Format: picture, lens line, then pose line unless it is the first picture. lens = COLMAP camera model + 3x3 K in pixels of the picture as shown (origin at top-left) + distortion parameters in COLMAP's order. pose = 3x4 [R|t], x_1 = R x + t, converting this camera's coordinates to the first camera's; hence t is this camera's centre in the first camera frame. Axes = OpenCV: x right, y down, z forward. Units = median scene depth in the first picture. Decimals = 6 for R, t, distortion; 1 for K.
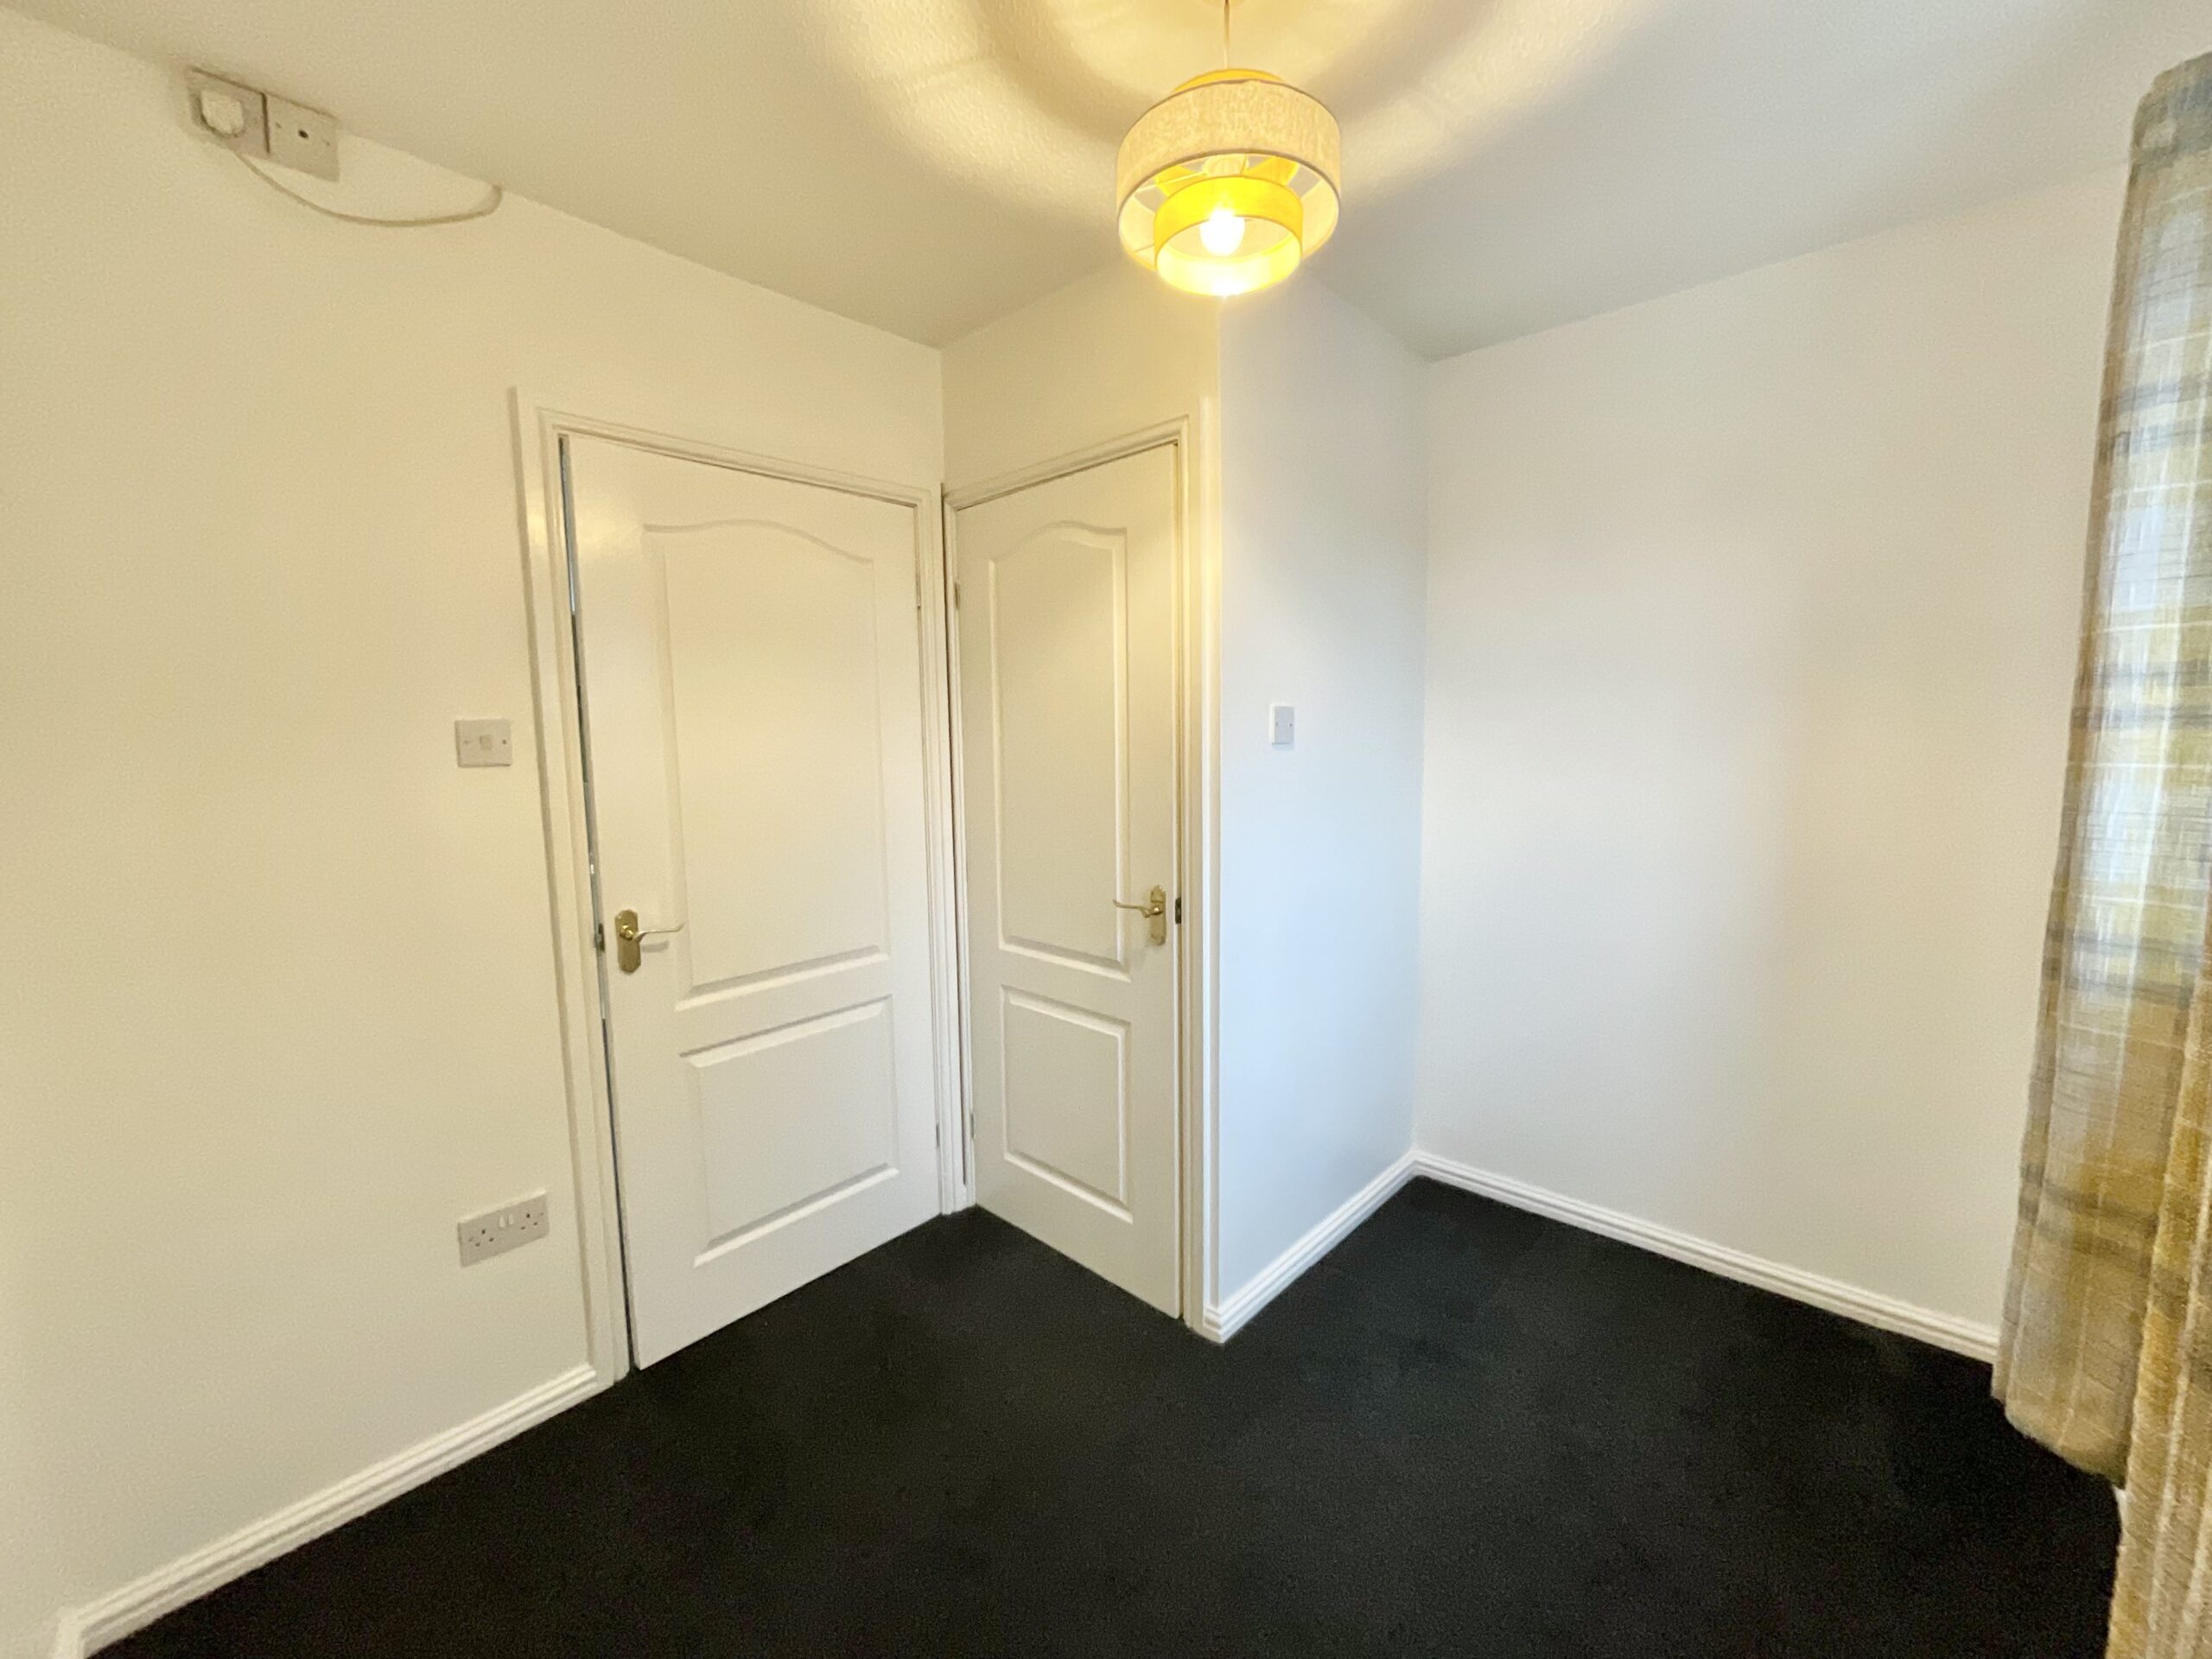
lens RADIAL K [[900.6, 0, 1104.3], [0, 900.6, 828.2], [0, 0, 1]] dist [-0.017459, 0.015468]
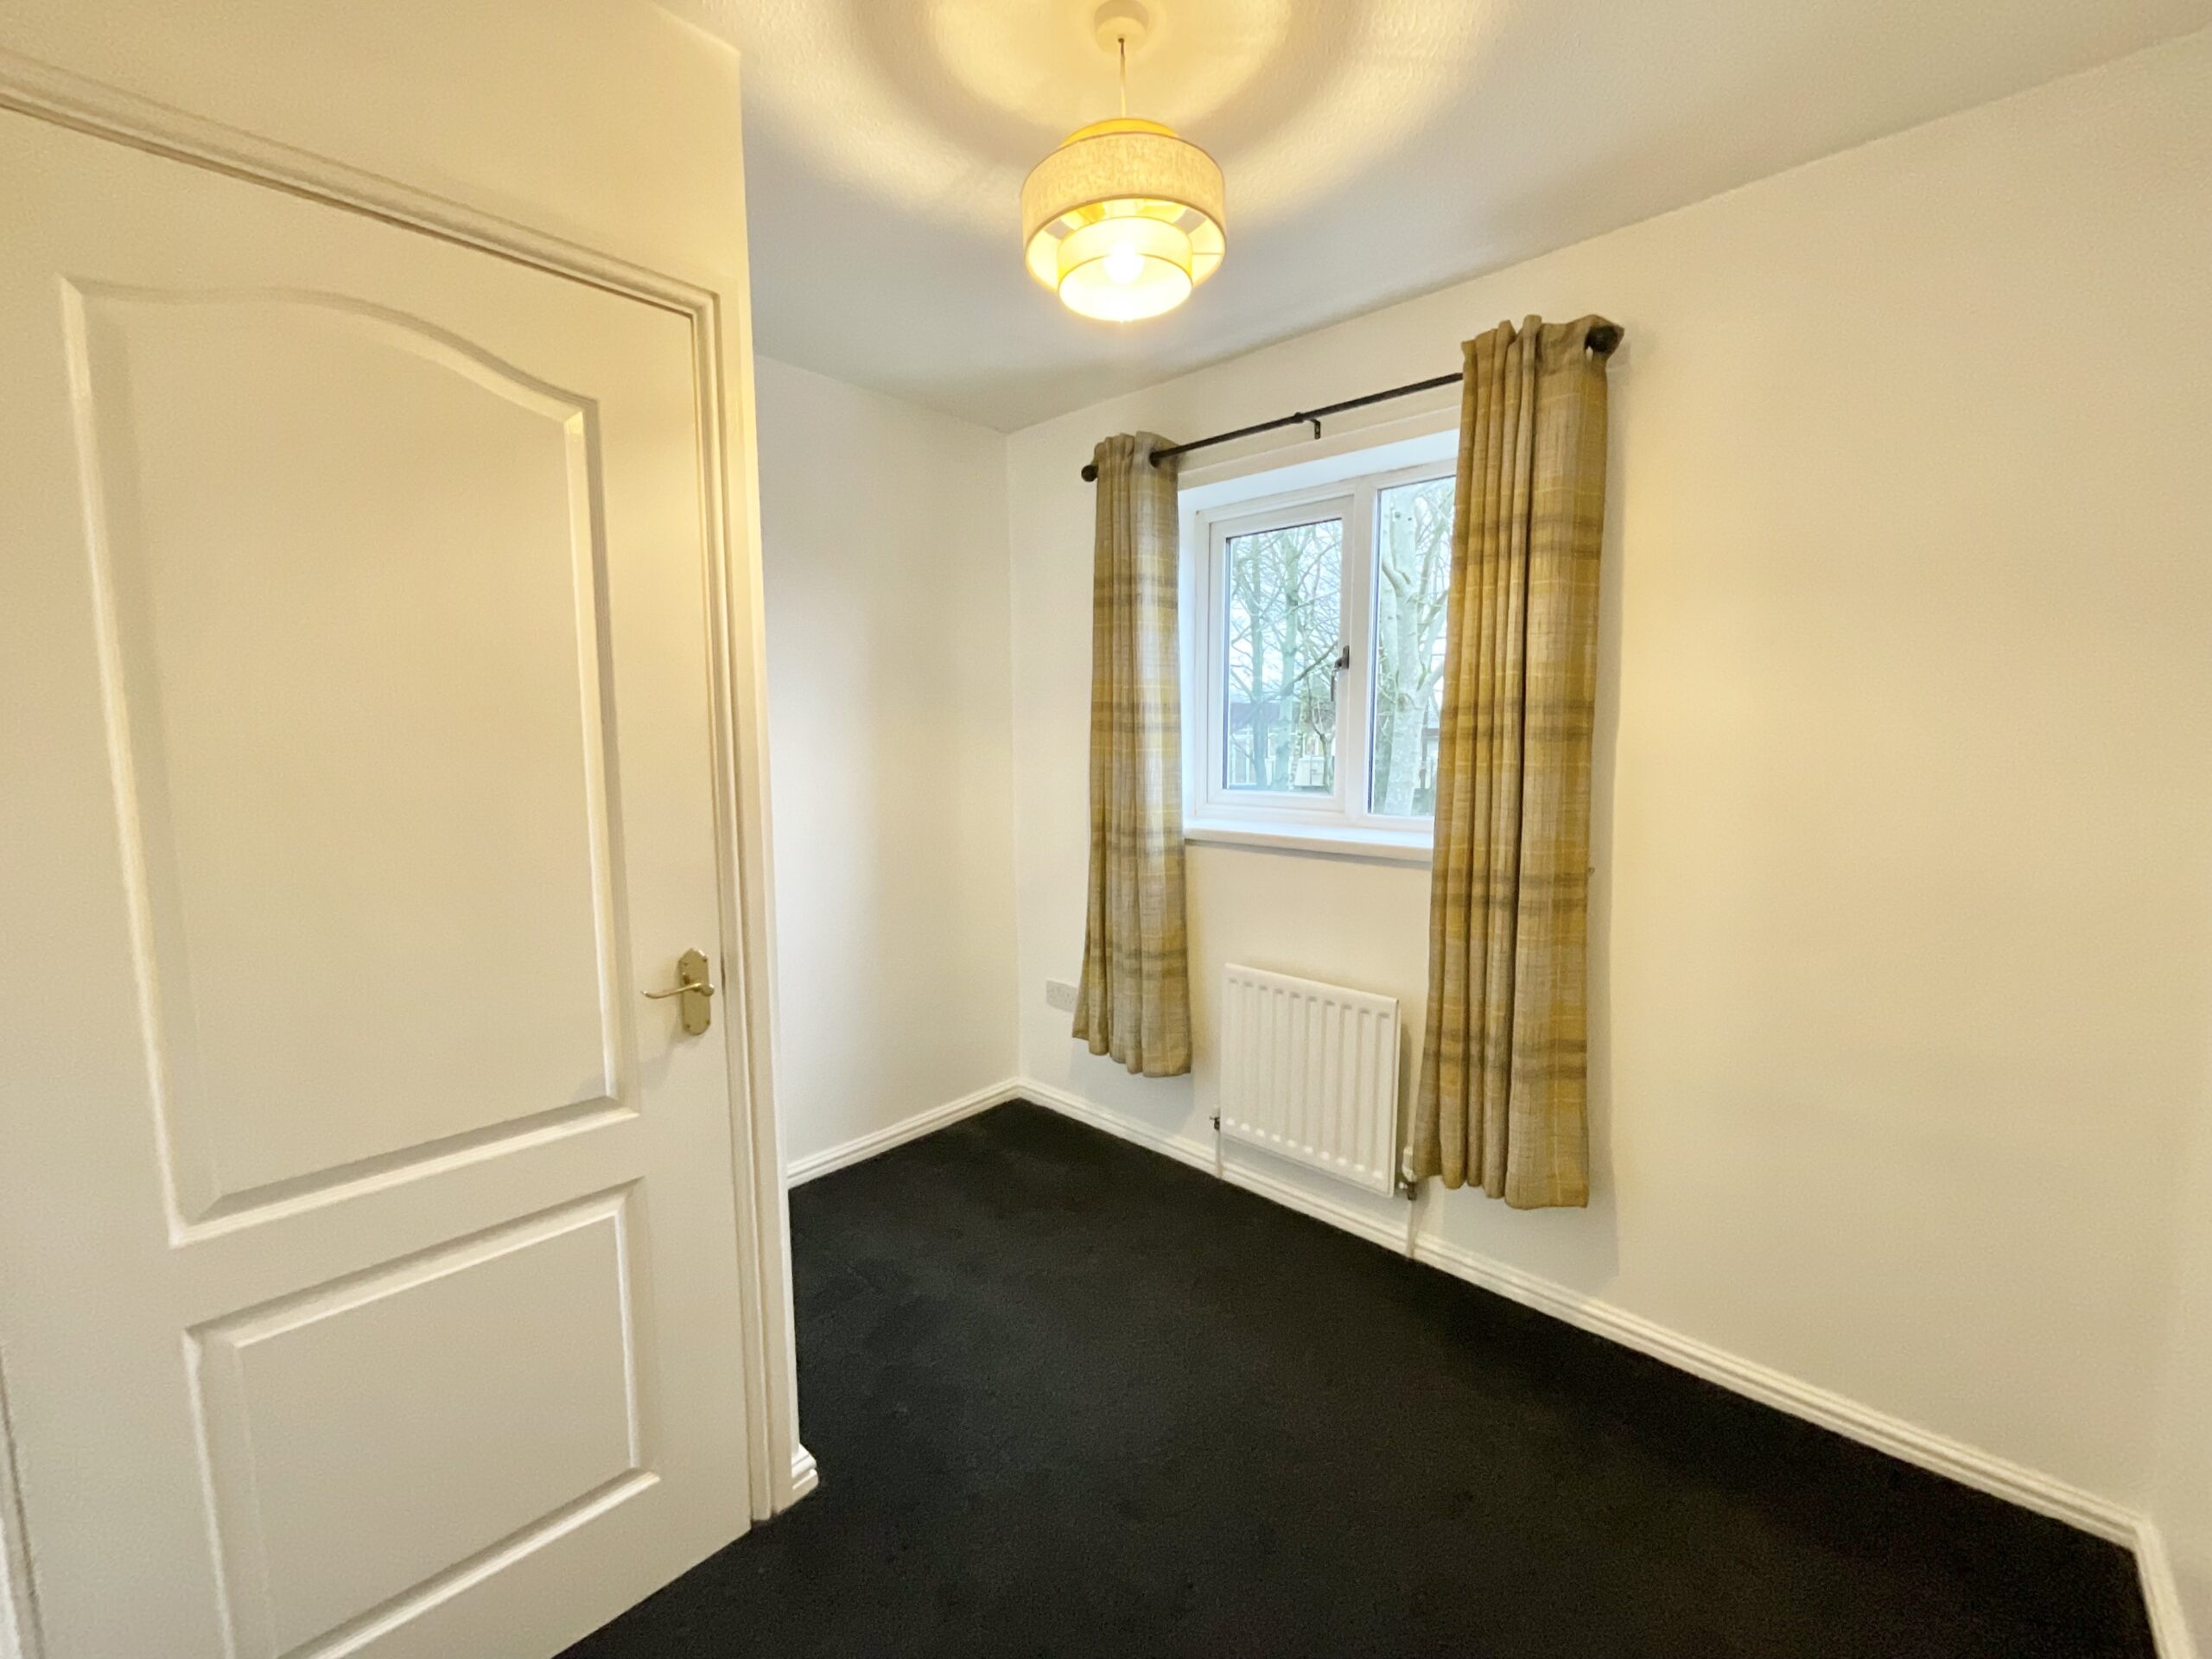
lens RADIAL K [[900.6, 0, 1104.3], [0, 900.6, 828.2], [0, 0, 1]] dist [-0.017459, 0.015468]
pose [[0.003672, -0.091848, 0.995766, -0.614161], [0.114993, 0.989206, 0.090818, -0.054928], [-0.993360, 0.114172, 0.014194, 0.657351]]
